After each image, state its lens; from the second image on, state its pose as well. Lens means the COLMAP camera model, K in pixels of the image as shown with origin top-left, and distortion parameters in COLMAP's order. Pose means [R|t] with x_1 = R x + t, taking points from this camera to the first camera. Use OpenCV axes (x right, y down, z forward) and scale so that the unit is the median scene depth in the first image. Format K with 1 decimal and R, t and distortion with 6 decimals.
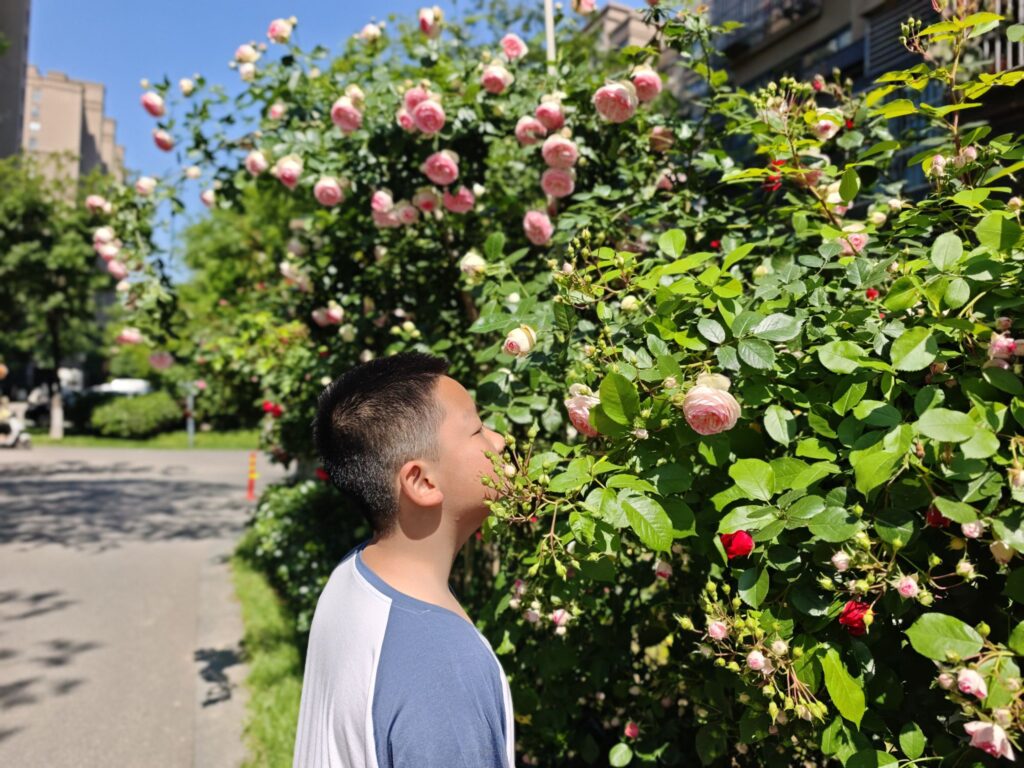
lens RADIAL K [[718.0, 0, 512.0], [0, 718.0, 384.0], [0, 0, 1]] dist [-0.015822, -0.004008]
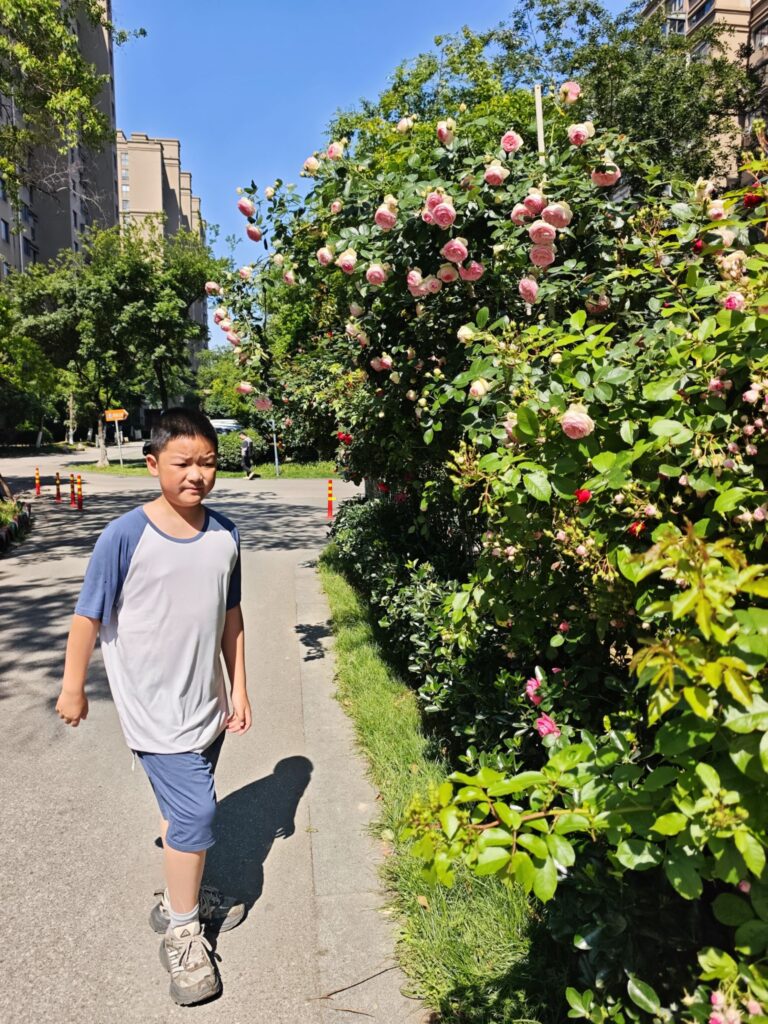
lens RADIAL K [[690.3, 0, 384.0], [0, 690.3, 512.0], [0, 0, 1]] dist [0.037282, -0.001791]
pose [[0.964728, -0.001058, -0.263246, 0.100947], [0.038788, 0.989648, 0.138172, -0.002468], [0.260374, -0.143509, 0.954783, -0.306762]]
